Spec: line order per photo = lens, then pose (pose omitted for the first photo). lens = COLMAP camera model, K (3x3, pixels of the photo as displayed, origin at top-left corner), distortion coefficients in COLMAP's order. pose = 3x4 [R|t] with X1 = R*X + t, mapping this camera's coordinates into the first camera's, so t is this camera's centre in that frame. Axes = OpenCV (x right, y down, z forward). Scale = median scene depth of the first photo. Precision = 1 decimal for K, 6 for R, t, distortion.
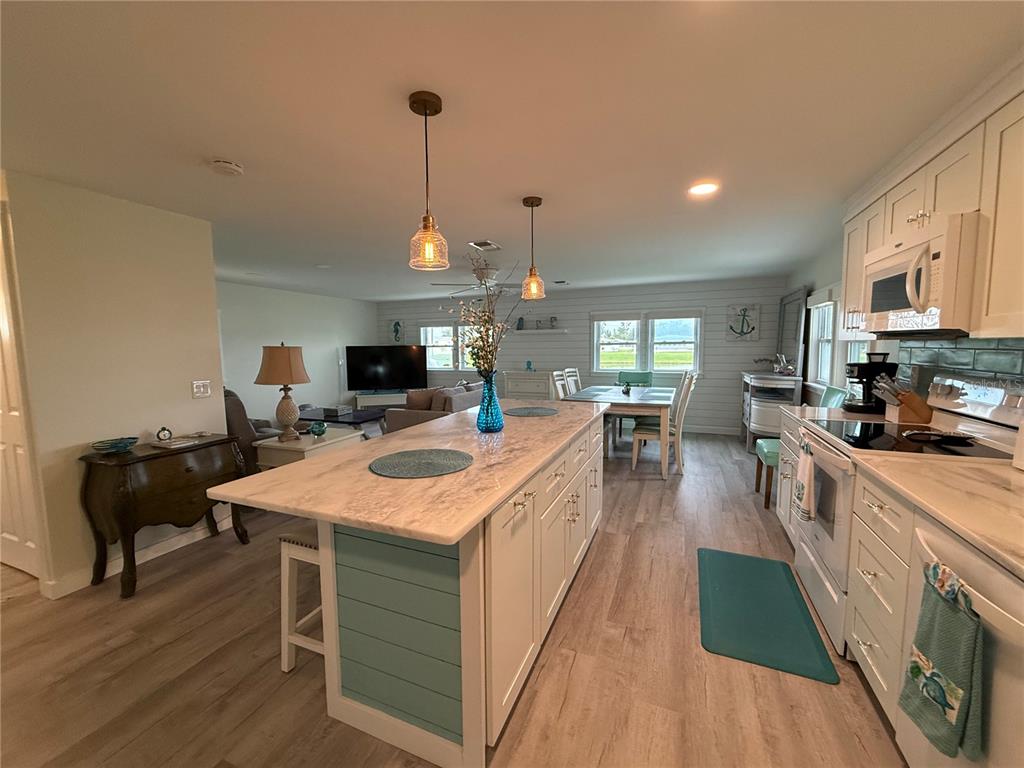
lens RADIAL K [[408.4, 0, 511.8], [0, 408.4, 383.0], [0, 0, 1]] dist [-0.001091, -0.000079]
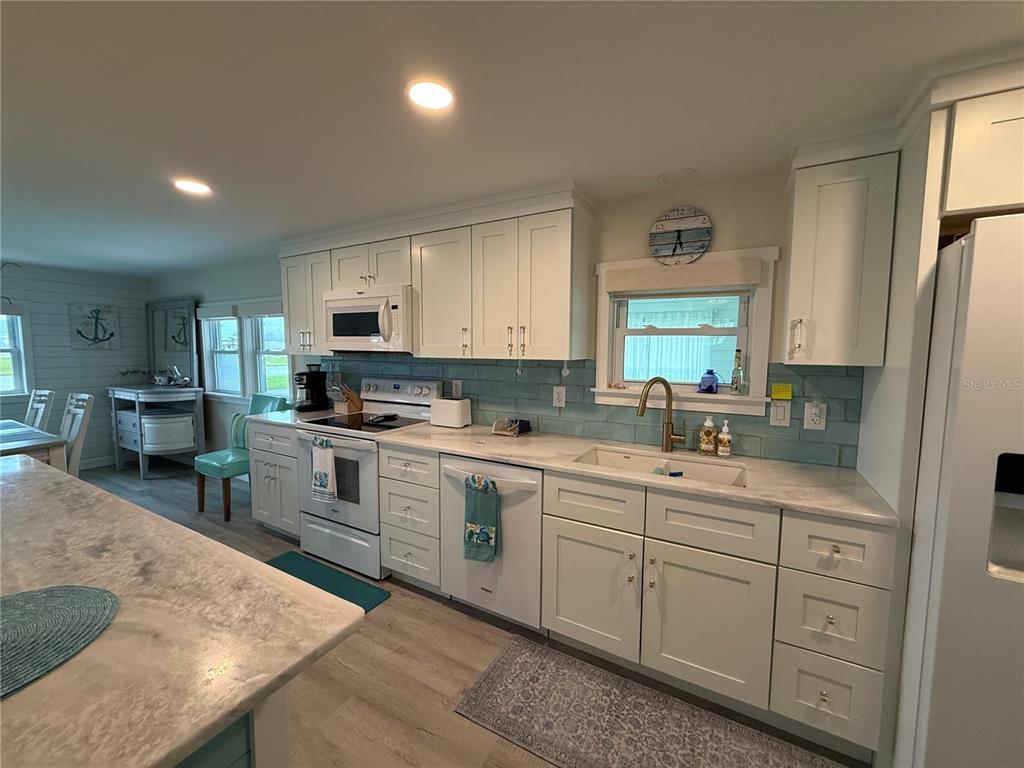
lens RADIAL K [[408.4, 0, 511.8], [0, 408.4, 383.0], [0, 0, 1]] dist [-0.001091, -0.000079]
pose [[0.115434, -0.070852, 0.990785, -0.180459], [0.083170, 0.994640, 0.061438, -0.022158], [-0.989827, 0.075312, 0.120709, 0.115206]]
